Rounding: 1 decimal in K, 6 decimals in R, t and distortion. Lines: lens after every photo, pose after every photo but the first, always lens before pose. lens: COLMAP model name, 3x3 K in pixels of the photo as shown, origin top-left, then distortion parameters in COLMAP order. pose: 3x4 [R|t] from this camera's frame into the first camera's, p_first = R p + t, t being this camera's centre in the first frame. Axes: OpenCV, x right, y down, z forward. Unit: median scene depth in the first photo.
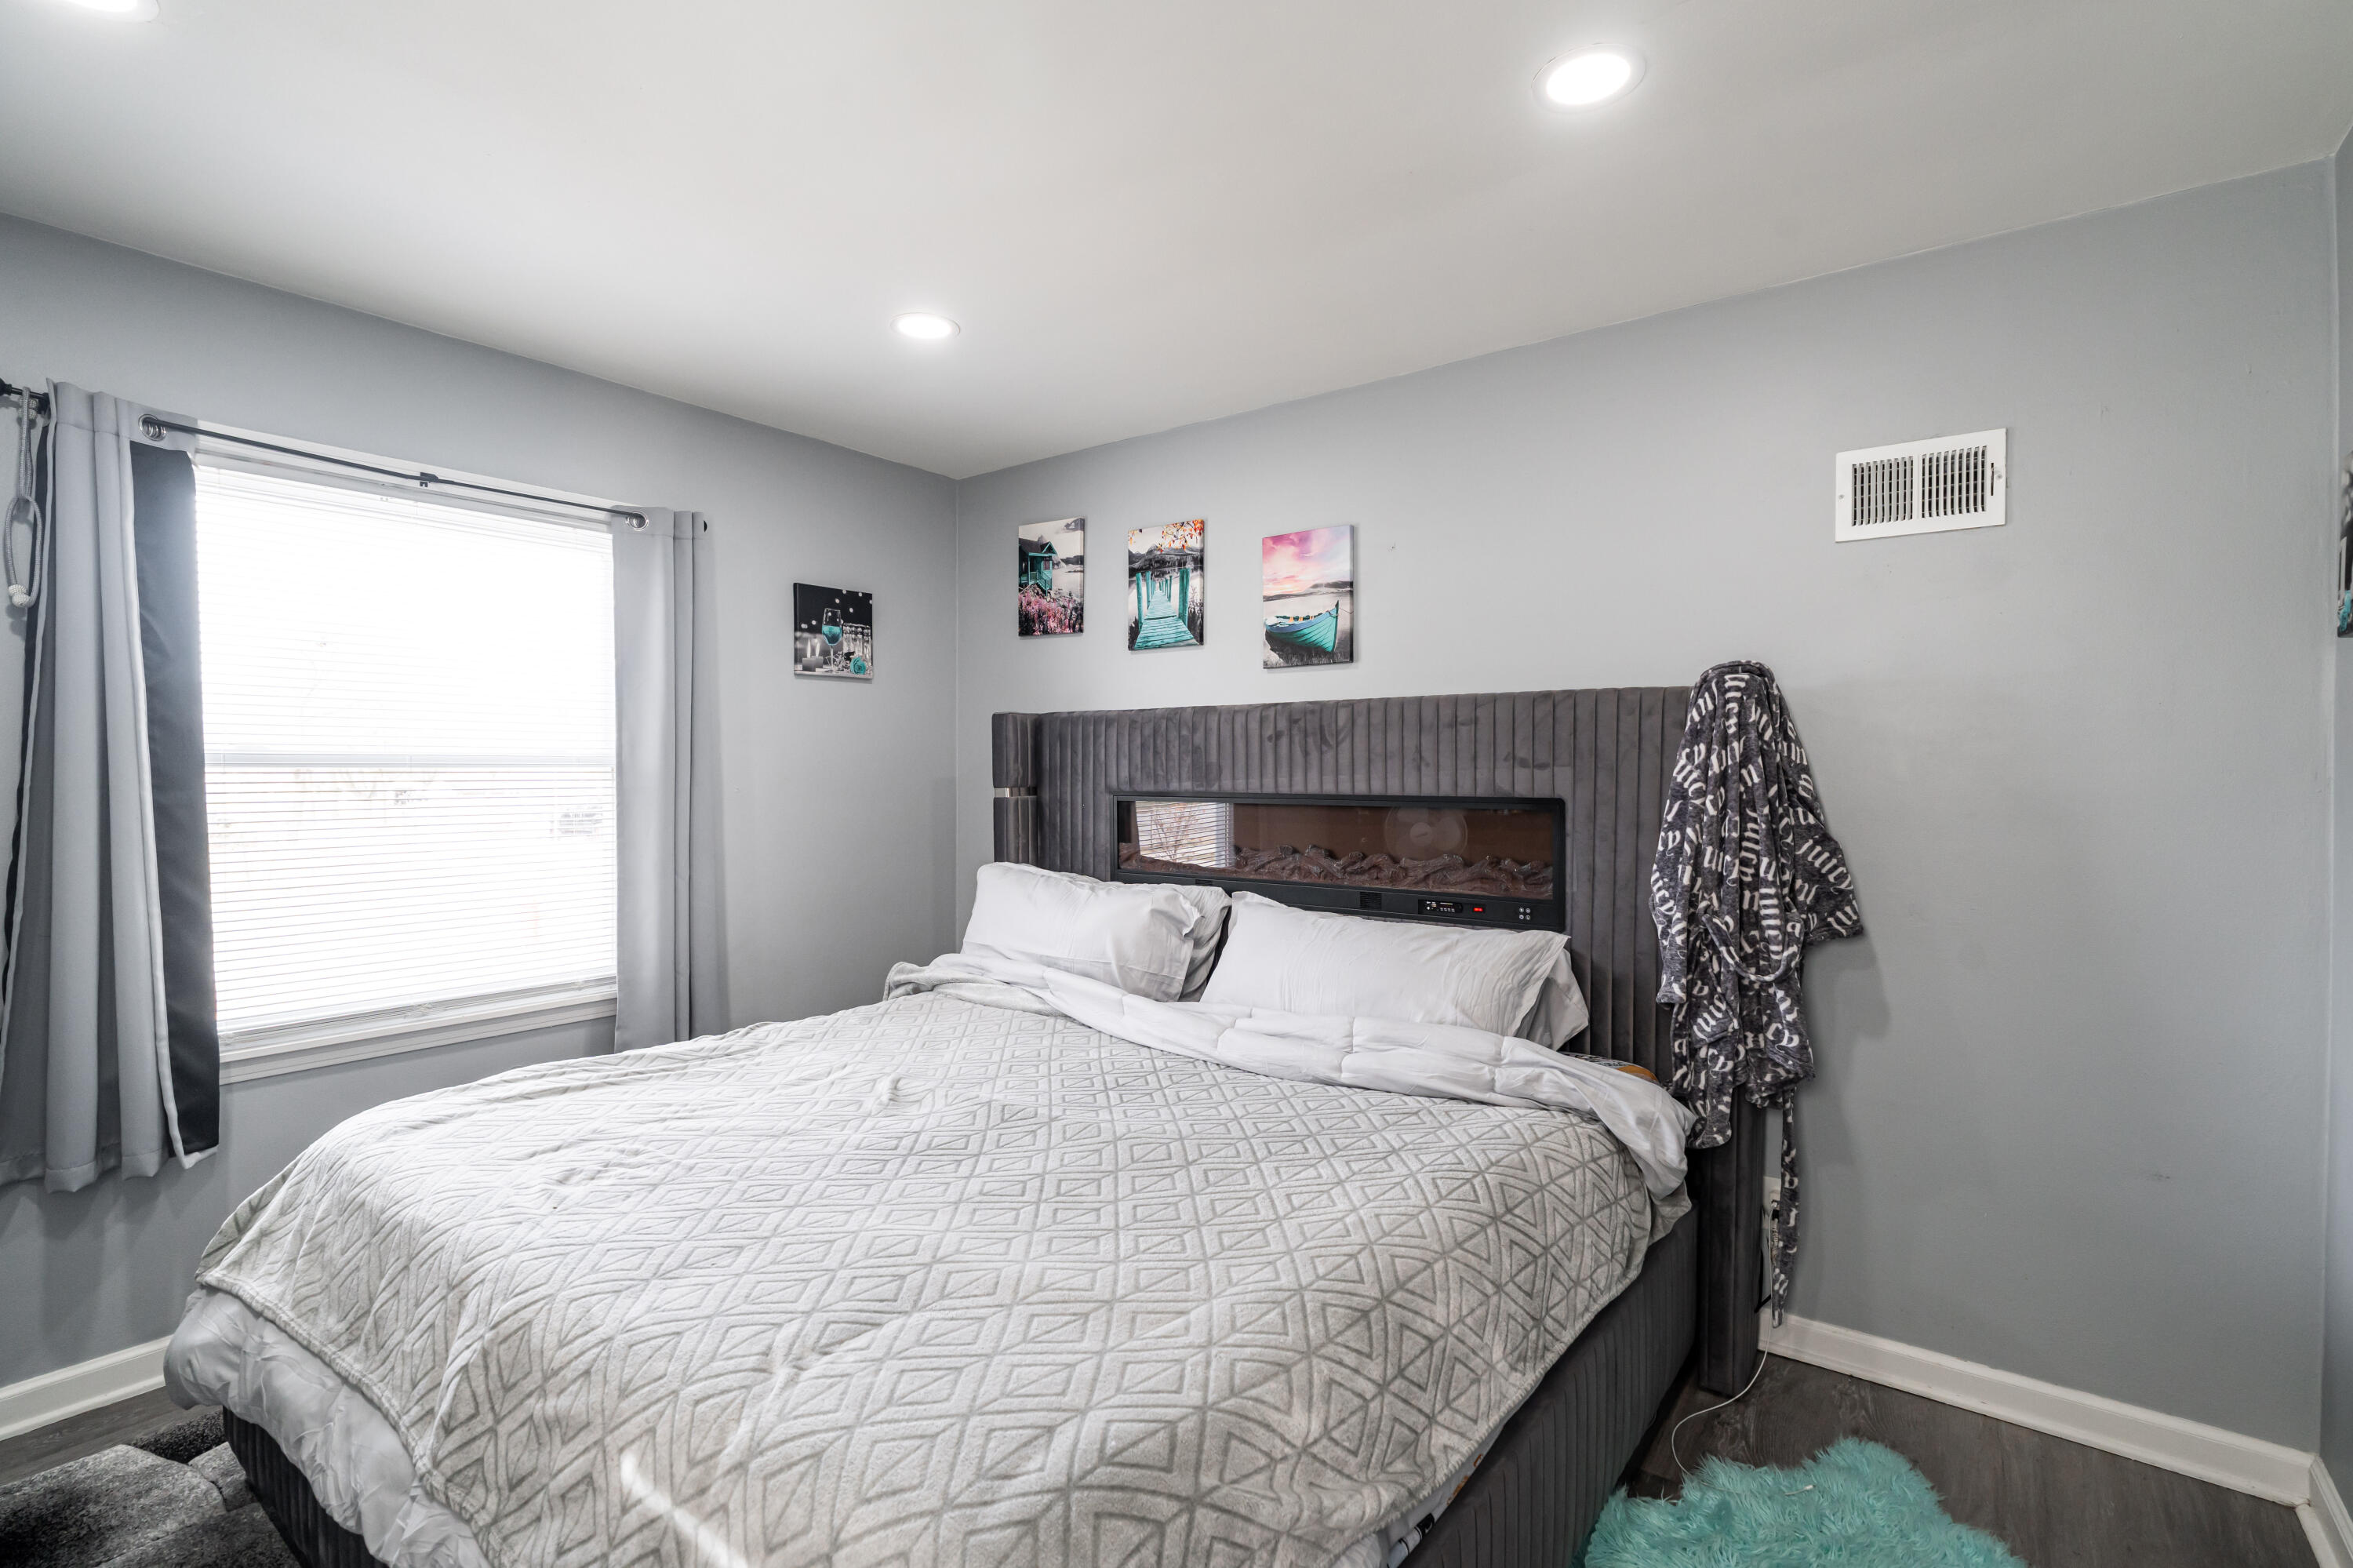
lens RADIAL K [[1072.2, 0, 1182.3], [0, 1072.2, 781.1], [0, 0, 1]] dist [-0.000441, 0.000390]
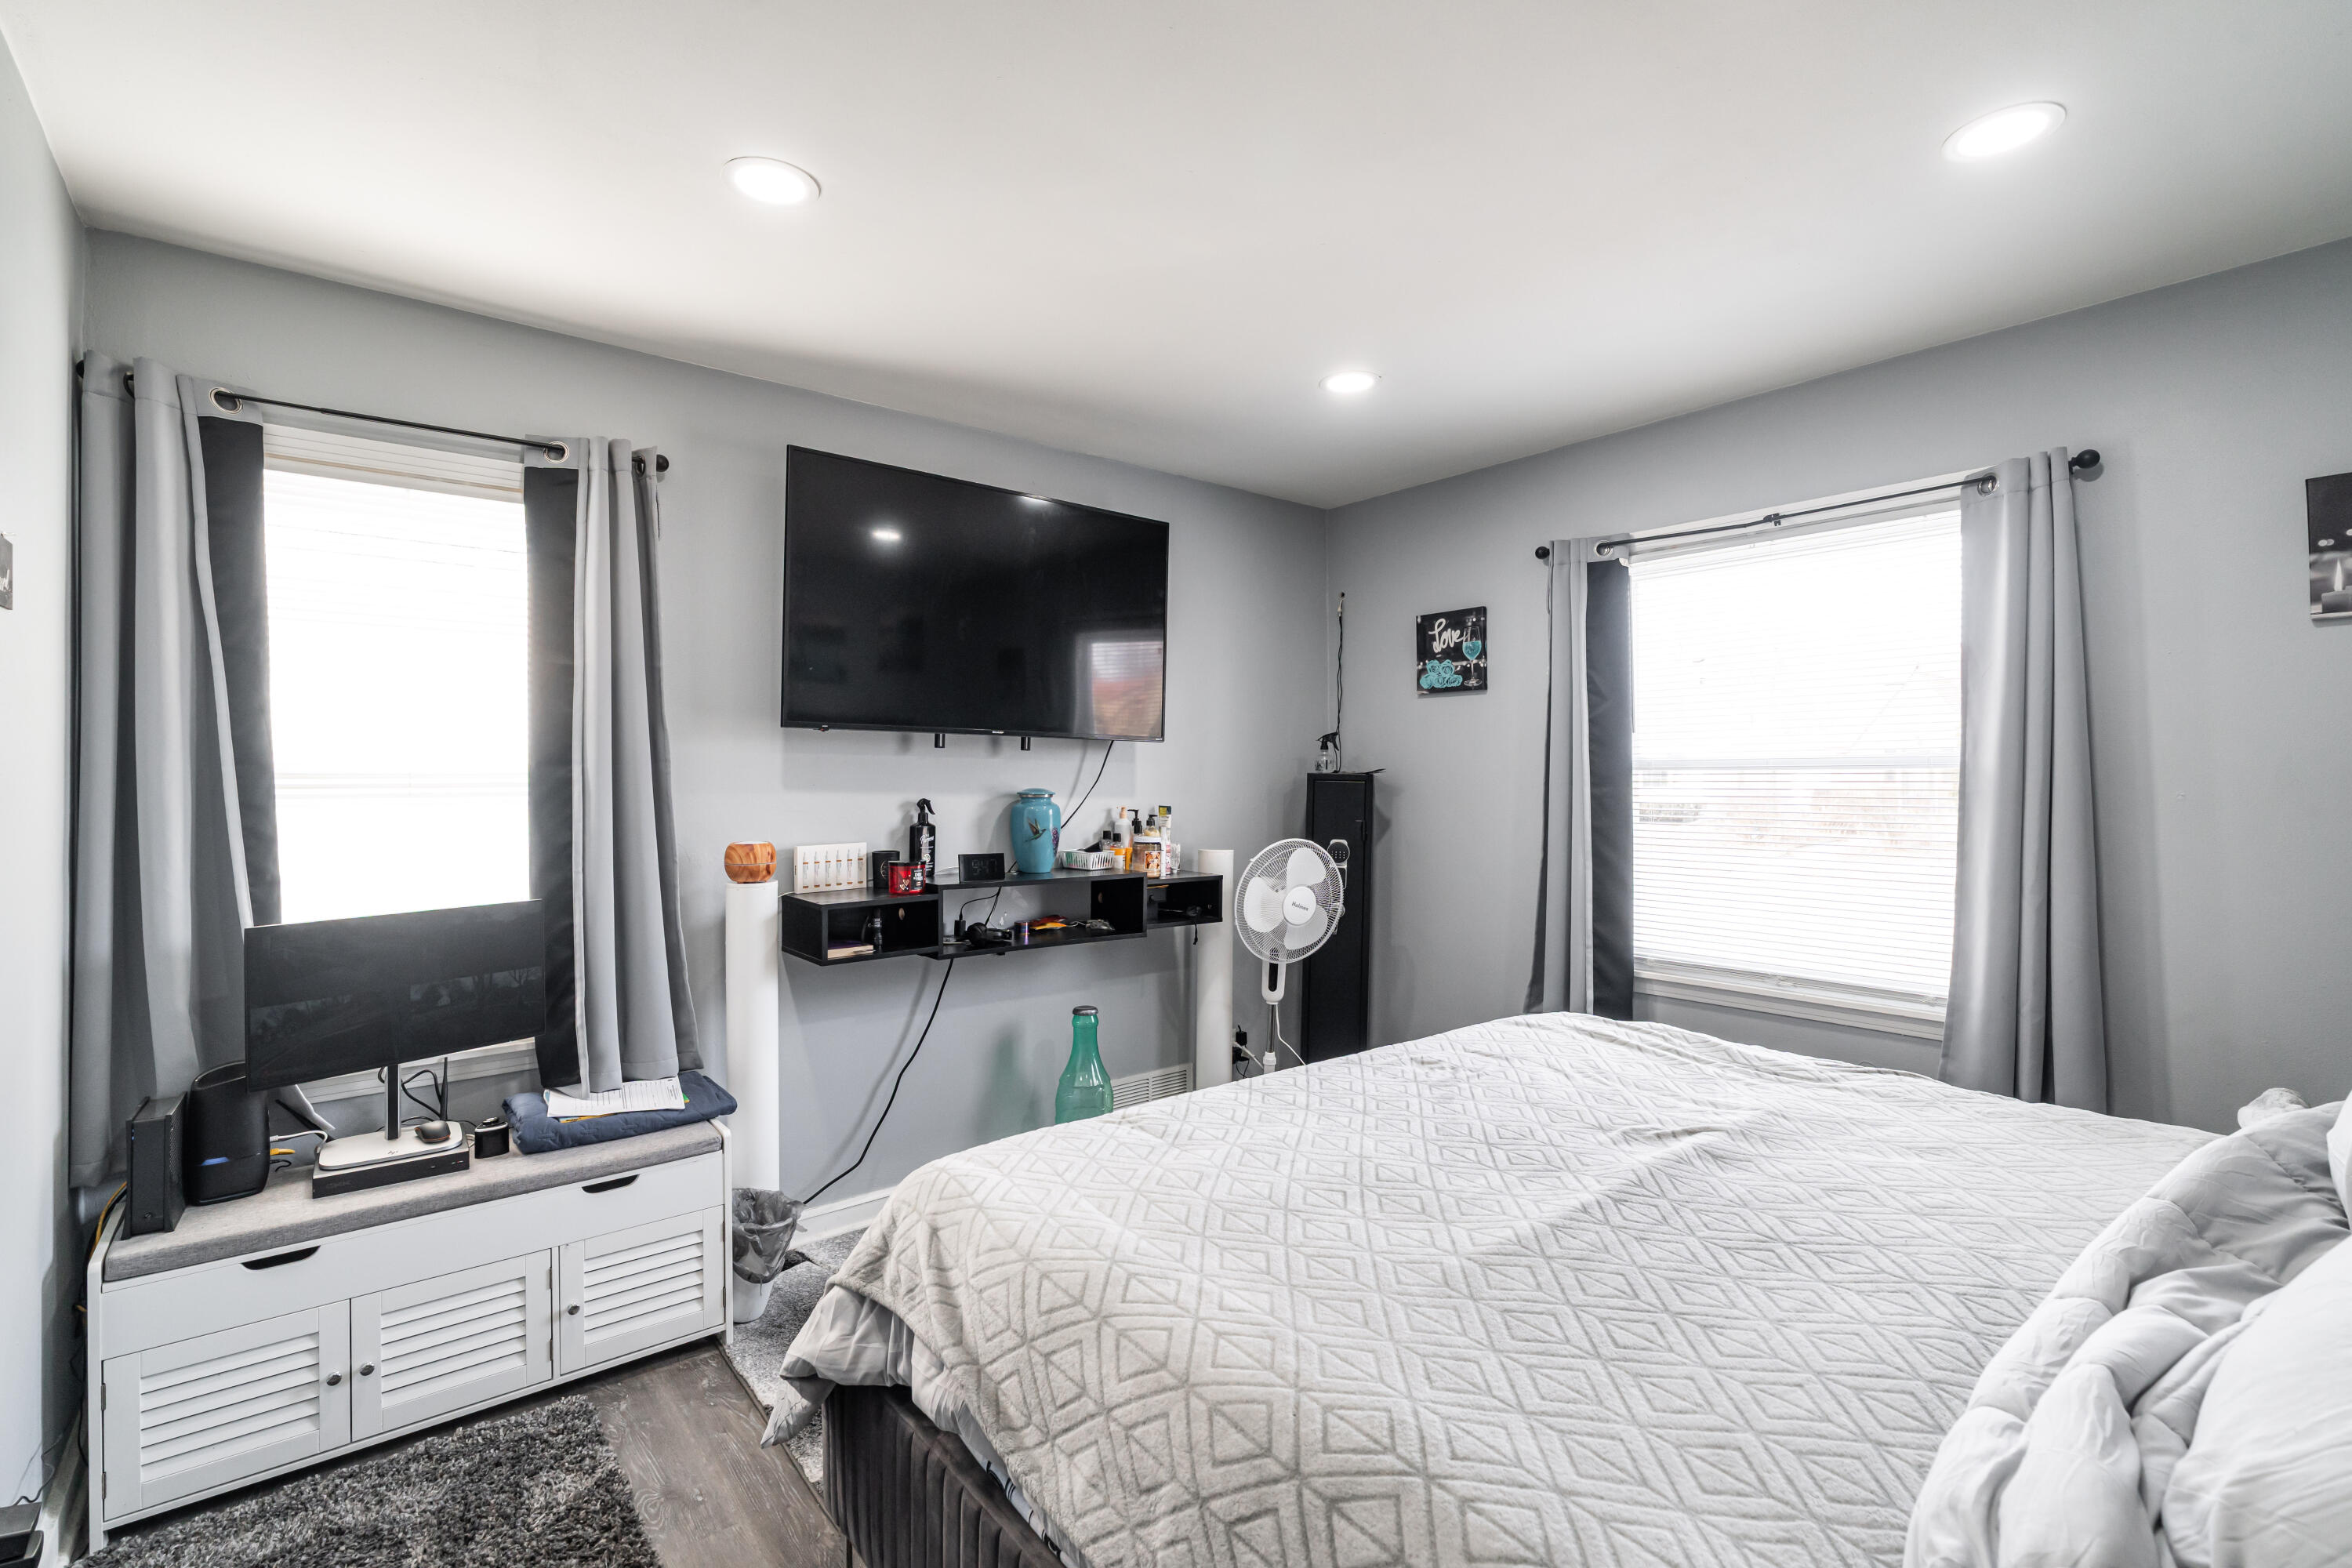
lens RADIAL K [[1071.7, 0, 1181.8], [0, 1071.7, 781.1], [0, 0, 1]] dist [-0.000441, 0.000390]
pose [[-0.237411, 0.006543, -0.971387, 0.637944], [-0.004837, 0.999957, 0.007918, -0.007556], [0.971397, 0.006579, -0.237369, 0.742816]]
